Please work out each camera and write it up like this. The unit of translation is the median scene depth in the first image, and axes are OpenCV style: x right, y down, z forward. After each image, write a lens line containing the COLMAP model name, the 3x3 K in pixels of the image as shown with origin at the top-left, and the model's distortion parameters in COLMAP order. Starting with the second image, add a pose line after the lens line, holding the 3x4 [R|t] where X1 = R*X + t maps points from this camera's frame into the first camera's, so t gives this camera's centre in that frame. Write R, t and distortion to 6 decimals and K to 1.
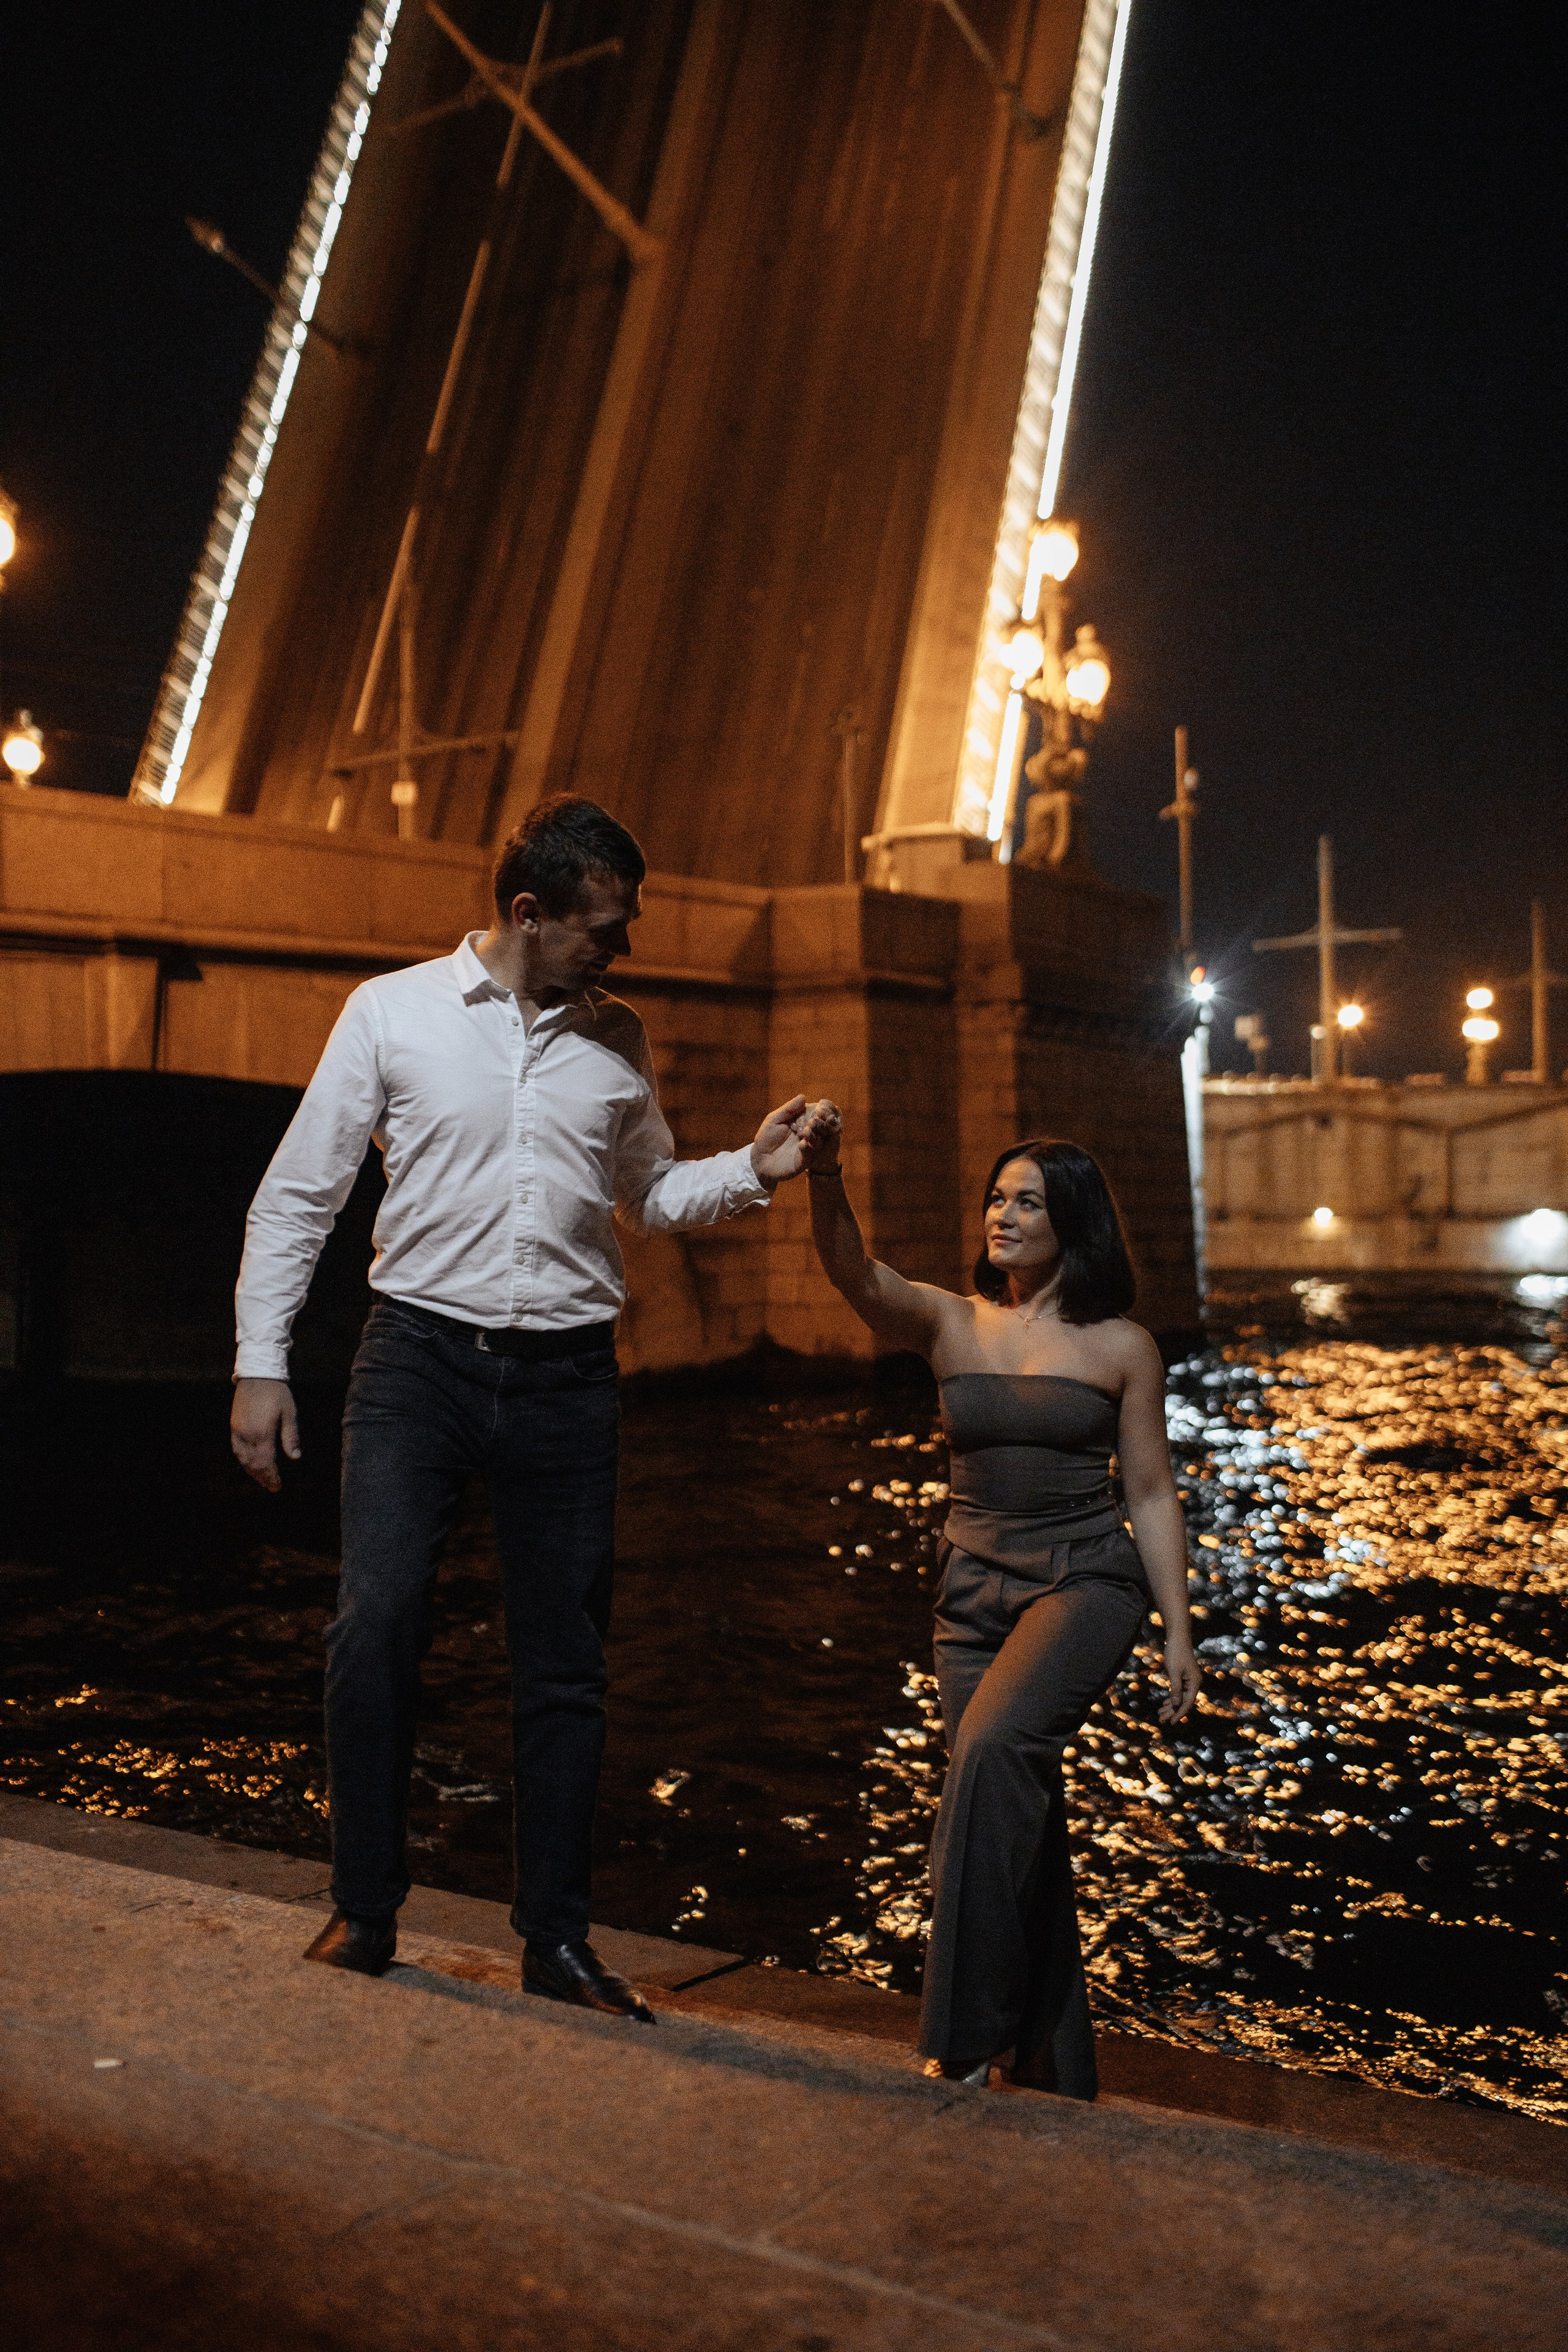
lens RADIAL K [[2229.4, 0, 784.0], [0, 2229.4, 1176.0], [0, 0, 1]] dist [-0.103545, 0.131583]
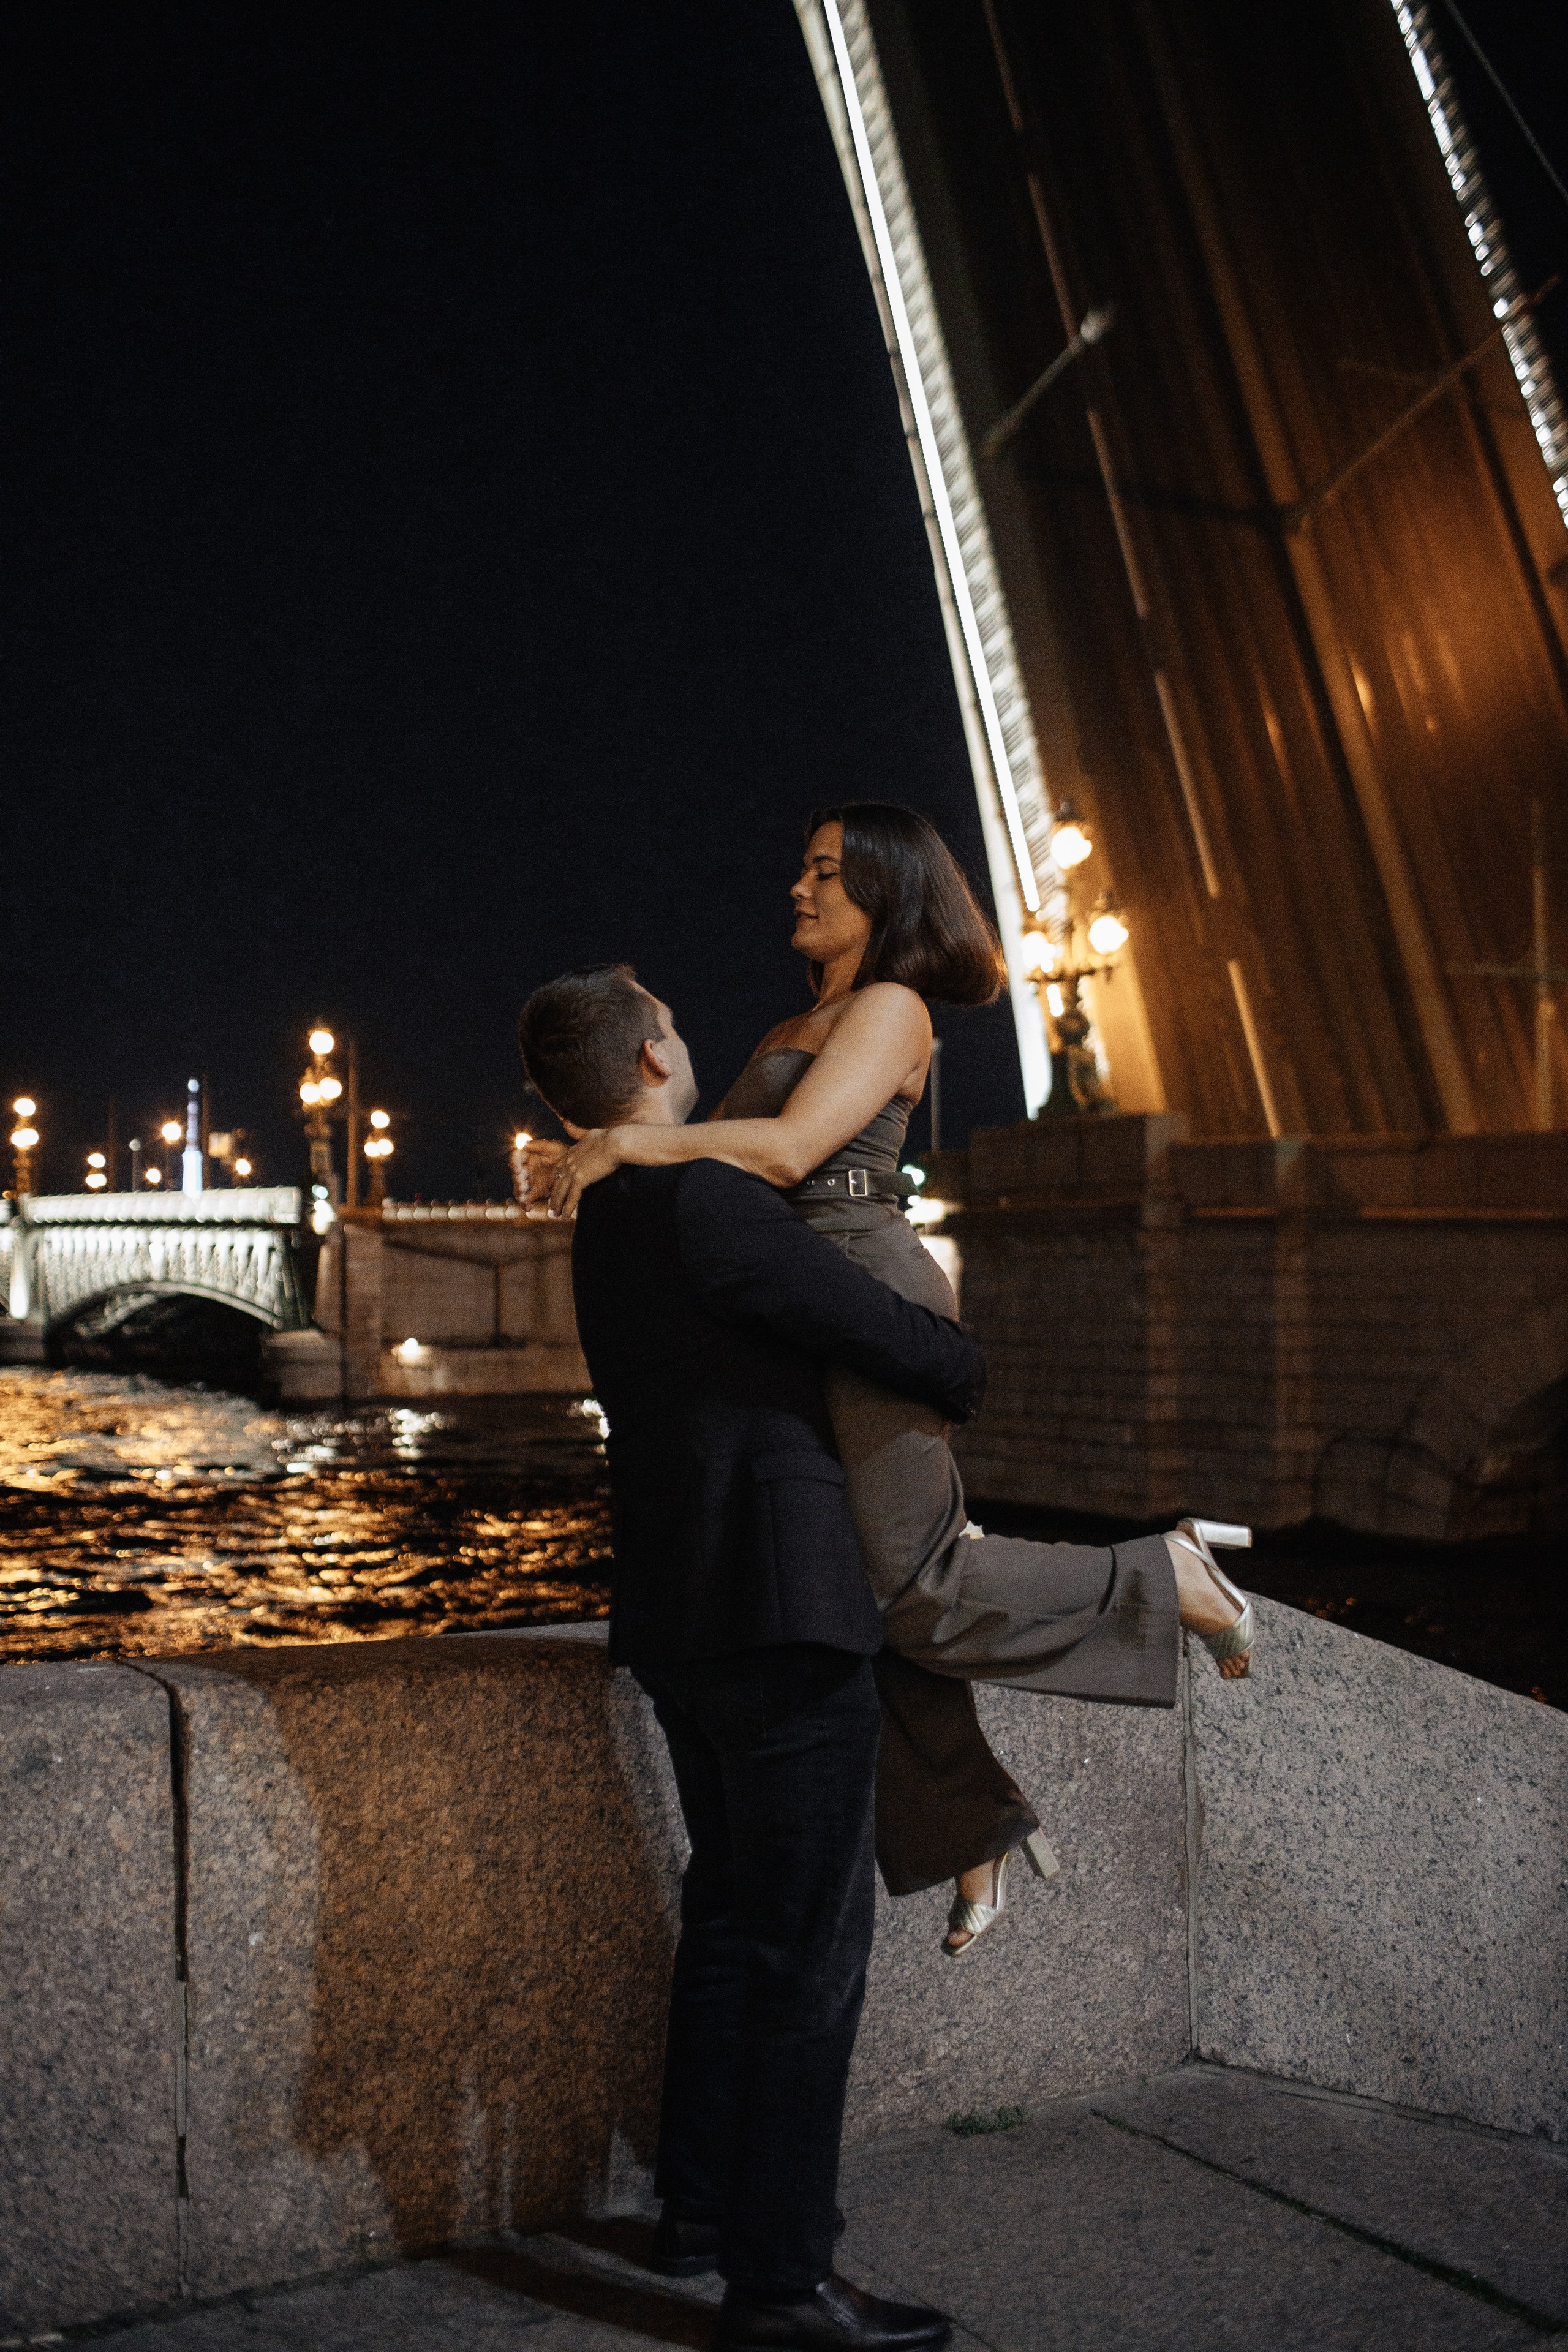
lens RADIAL K [[2240.7, 0, 785.5], [0, 2240.7, 1169.9], [0, 0, 1]] dist [-0.106055, 0.128397]
pose [[0.422158, 0.051941, 0.905033, -1.132416], [-0.016282, 0.998631, -0.049718, -0.020828], [-0.906376, 0.006253, 0.422425, 0.713037]]
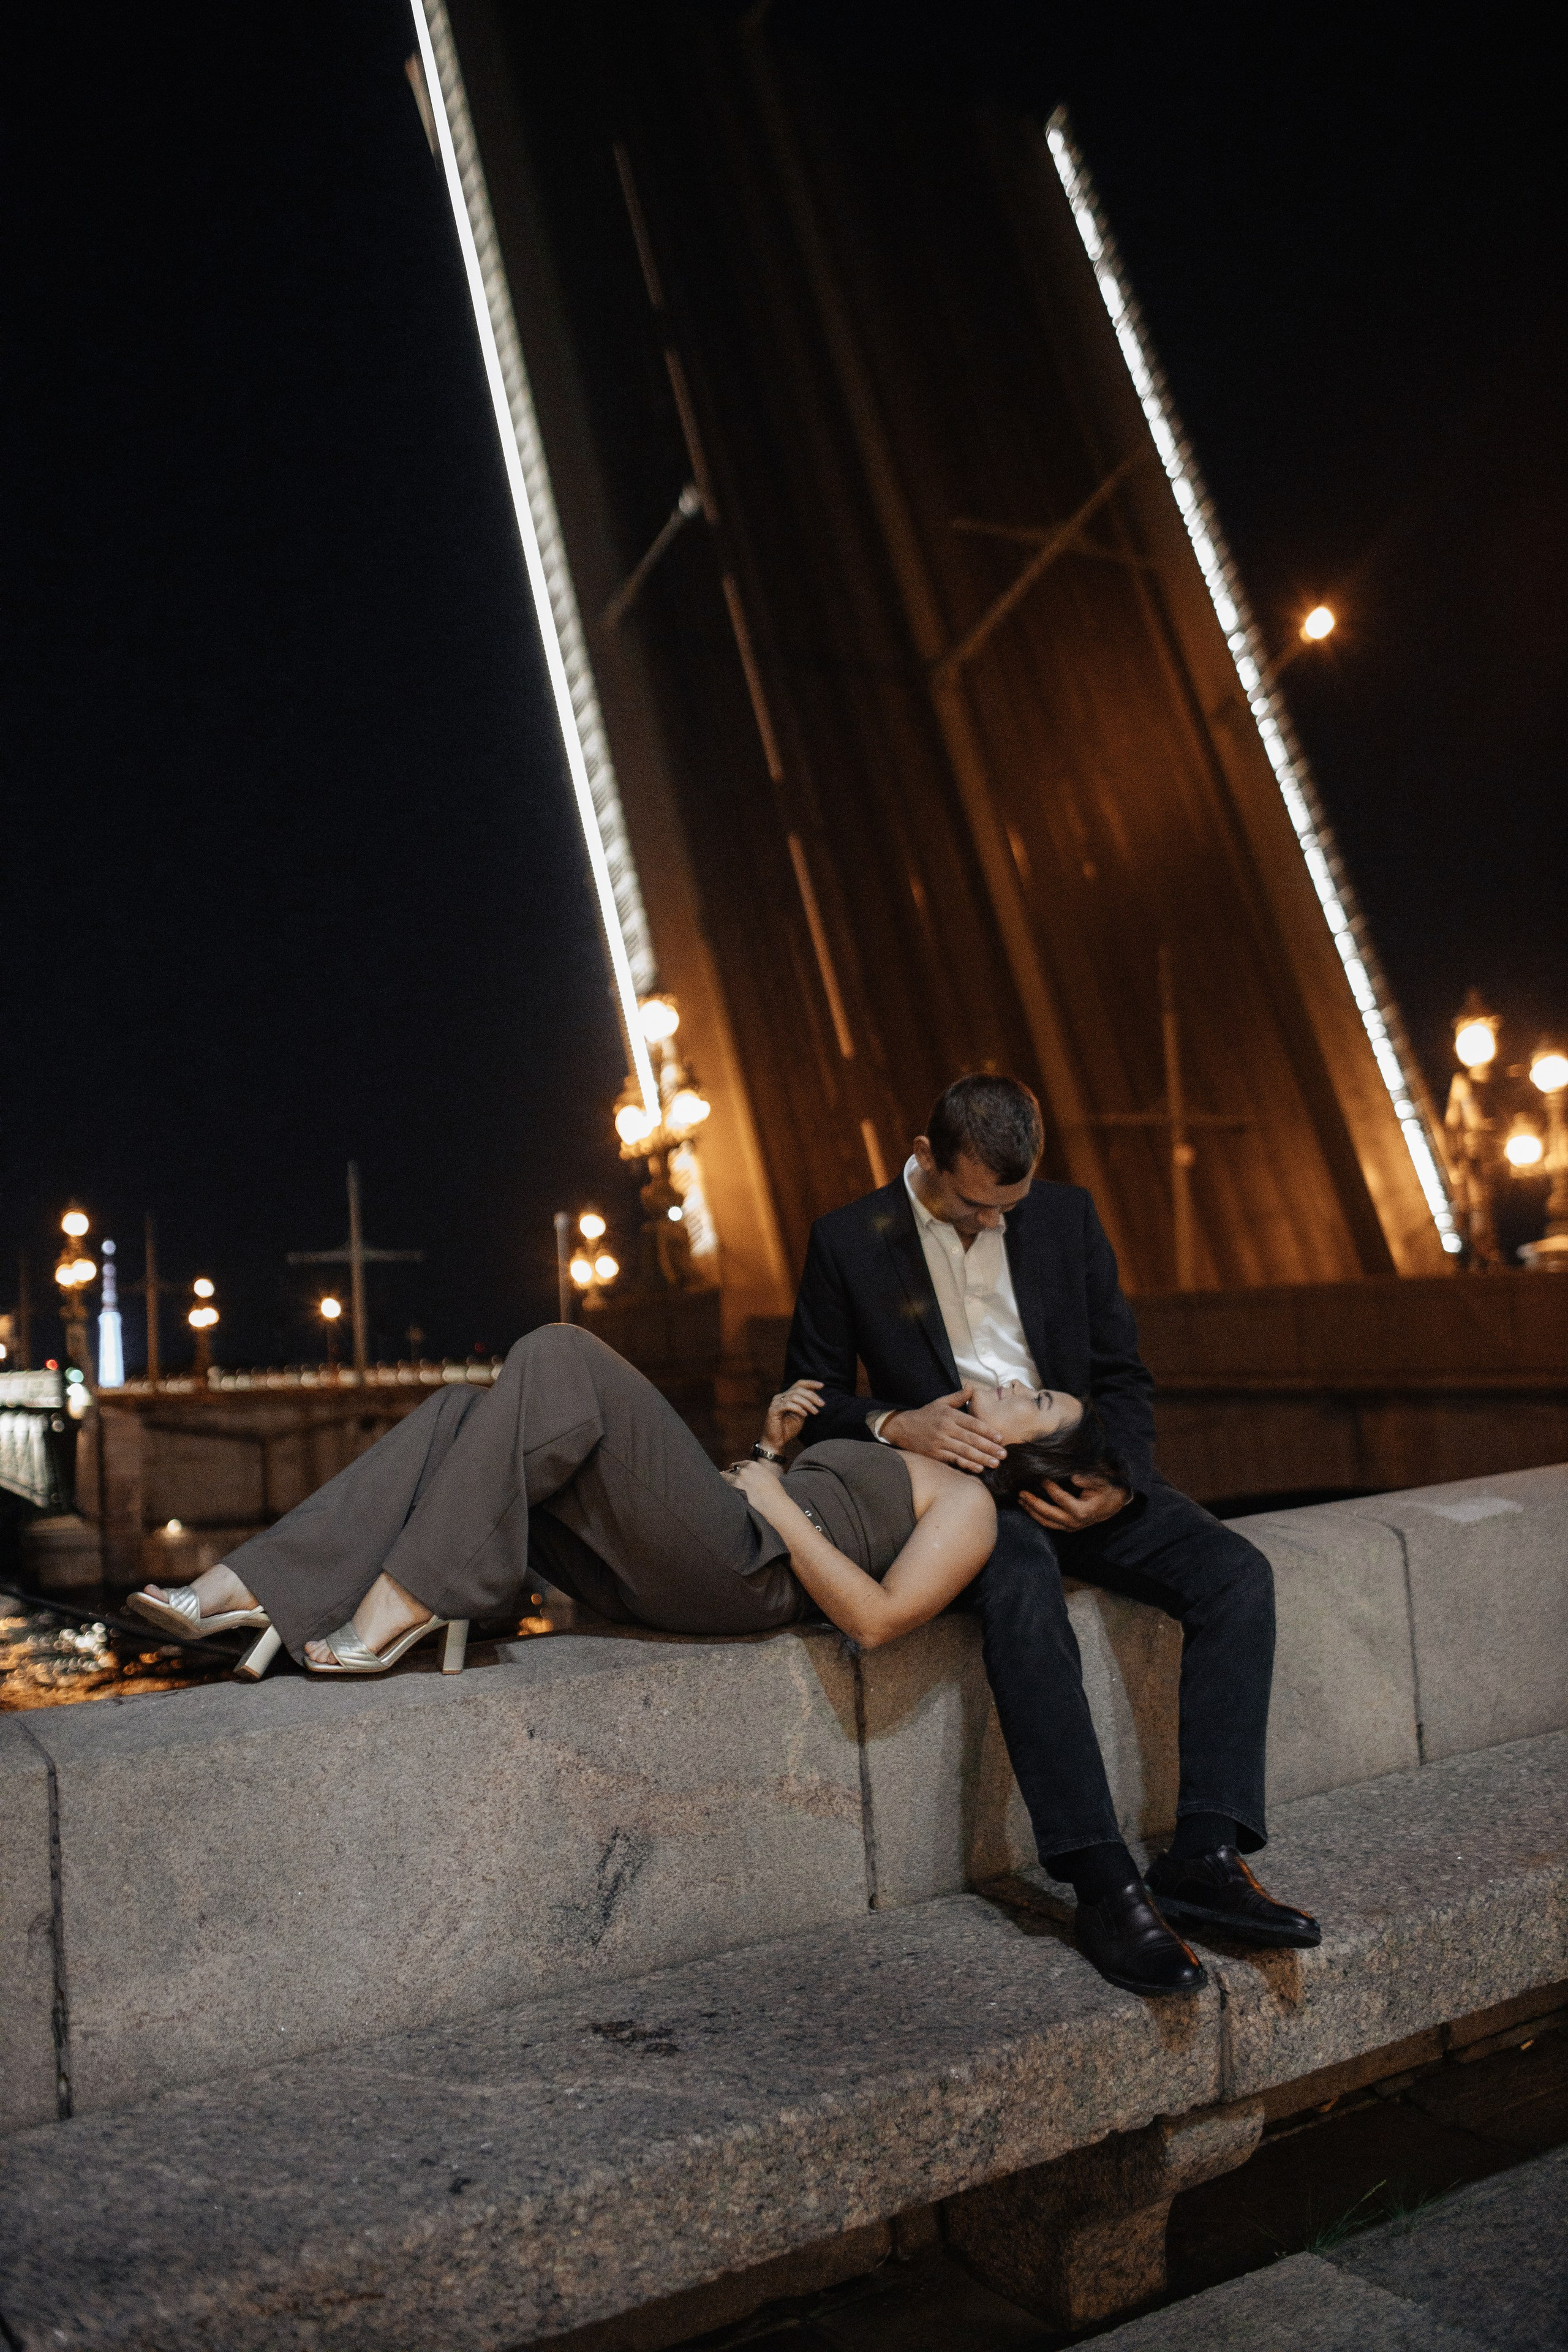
lens RADIAL K [[2240.7, 0, 785.5], [0, 2240.7, 1169.9], [0, 0, 1]] dist [-0.106055, 0.128397]
pose [[0.394793, 0.087471, 0.914597, -1.077040], [0.031771, 0.993563, -0.108737, -0.037300], [-0.918220, 0.071986, 0.389473, 0.602706]]
